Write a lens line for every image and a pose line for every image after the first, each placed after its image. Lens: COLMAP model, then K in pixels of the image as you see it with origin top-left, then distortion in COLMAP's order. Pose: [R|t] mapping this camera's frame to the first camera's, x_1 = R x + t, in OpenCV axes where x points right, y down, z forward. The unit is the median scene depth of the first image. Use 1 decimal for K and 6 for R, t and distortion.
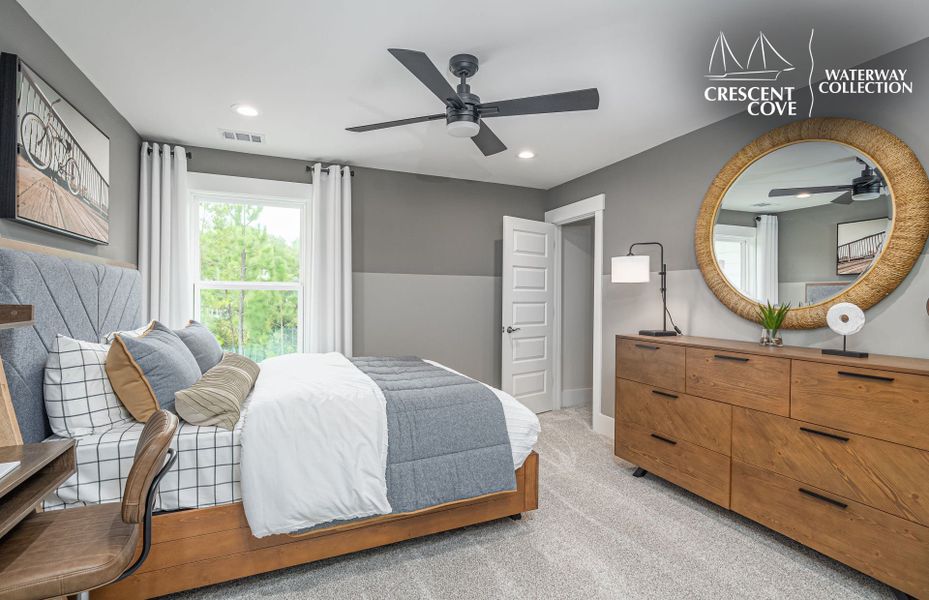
lens RADIAL K [[416.4, 0, 463.6], [0, 416.4, 301.3], [0, 0, 1]] dist [-0.013304, 0.003142]
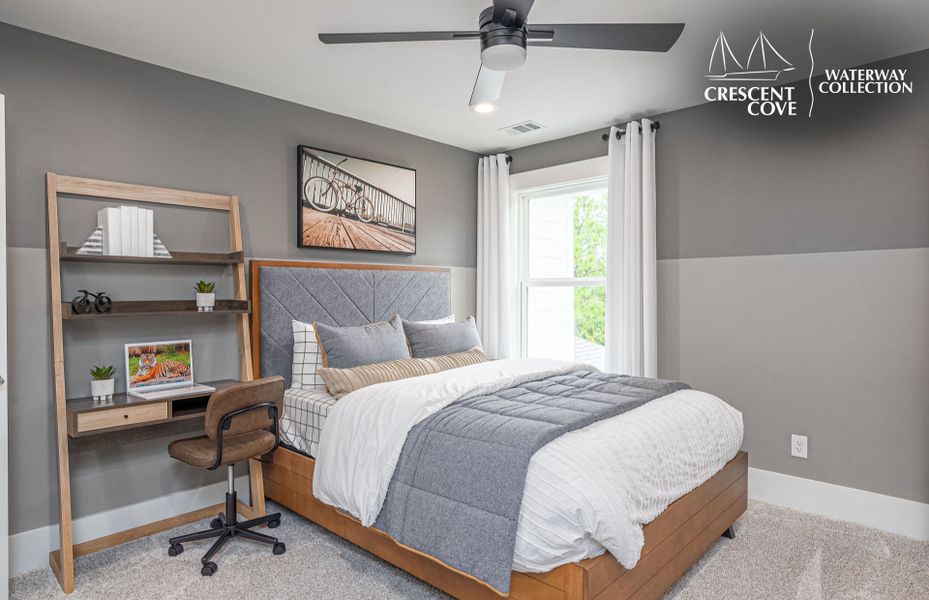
lens RADIAL K [[518.1, 0, 463.6], [0, 518.1, 297.0], [0, 0, 1]] dist [0.002601, 0.000098]
pose [[0.416722, -0.002499, -0.909031, 0.773630], [-0.001113, 0.999994, -0.003259, -0.001102], [0.909033, 0.002370, 0.416716, 0.569477]]
